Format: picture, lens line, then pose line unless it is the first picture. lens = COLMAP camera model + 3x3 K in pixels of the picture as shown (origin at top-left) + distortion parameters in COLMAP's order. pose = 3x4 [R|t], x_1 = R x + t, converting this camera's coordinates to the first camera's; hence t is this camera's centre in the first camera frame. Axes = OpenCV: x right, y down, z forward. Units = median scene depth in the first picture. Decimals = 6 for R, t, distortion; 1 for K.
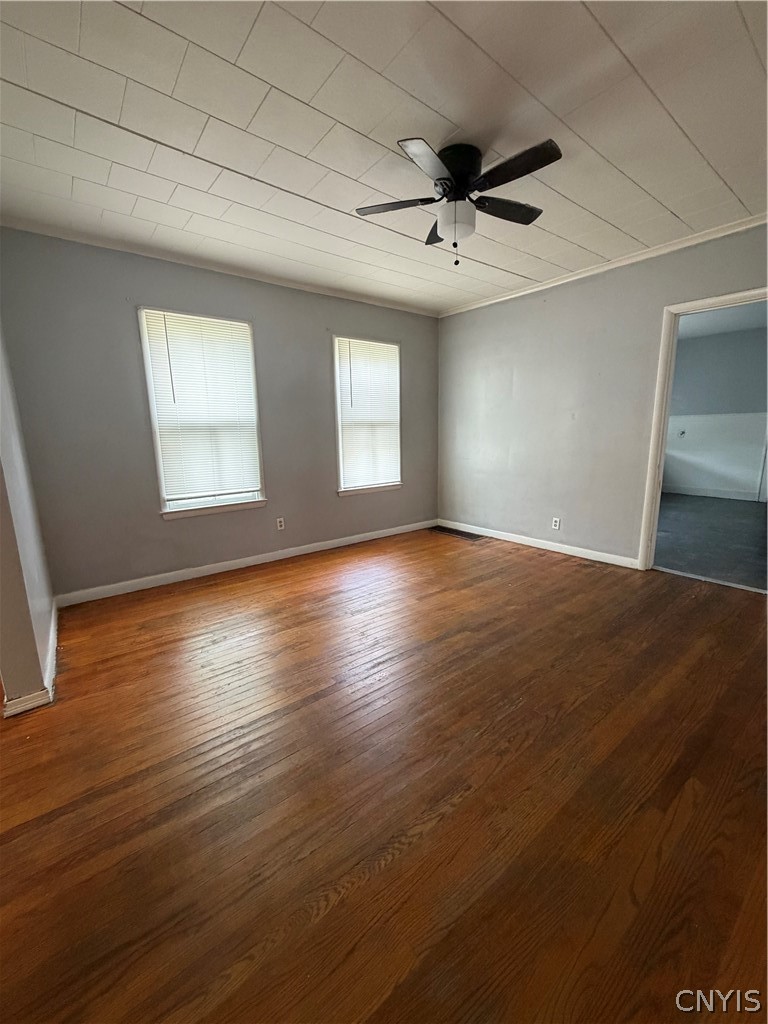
lens RADIAL K [[408.6, 0, 384.9], [0, 408.6, 512.4], [0, 0, 1]] dist [-0.000236, 0.000342]
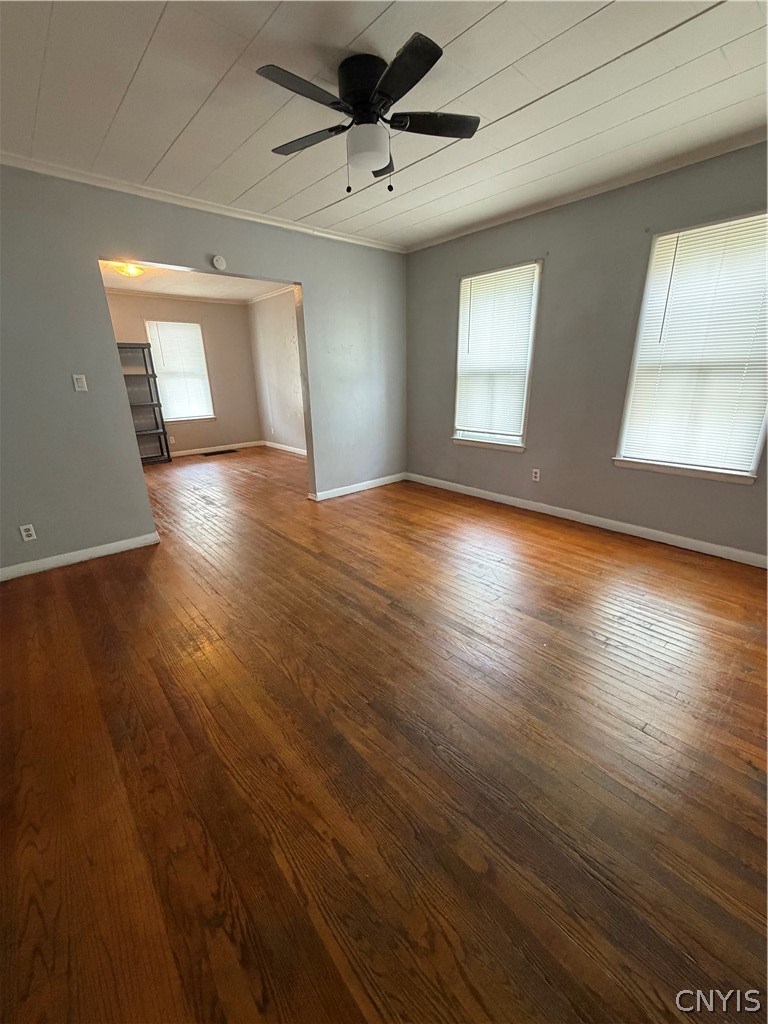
lens RADIAL K [[408.6, 0, 382.7], [0, 408.6, 511.5], [0, 0, 1]] dist [-0.000236, 0.000342]
pose [[0.058512, 0.333822, -0.940818, 0.703229], [-0.180041, 0.930508, 0.318966, -0.143000], [0.981917, 0.150722, 0.114548, 0.571522]]
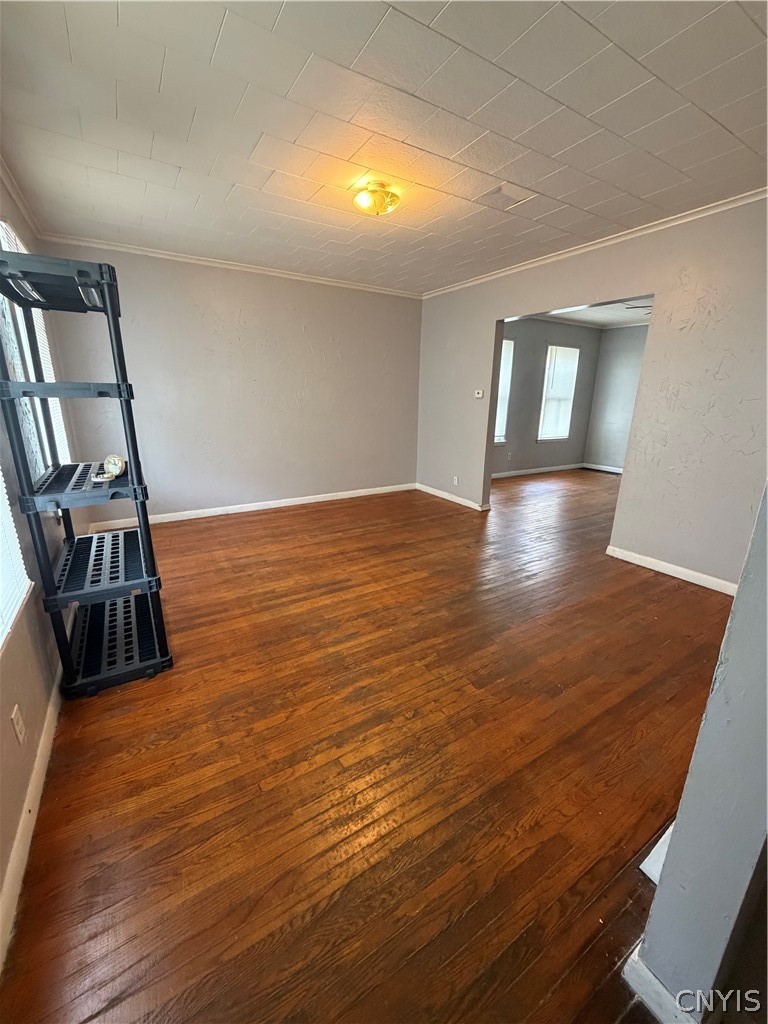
lens RADIAL K [[408.6, 0, 382.9], [0, 408.6, 508.8], [0, 0, 1]] dist [-0.000236, 0.000342]
pose [[0.992833, 0.061427, -0.102512, -0.630102], [-0.053484, 0.995477, 0.078513, 0.150382], [0.106871, -0.072467, 0.991628, -0.841079]]
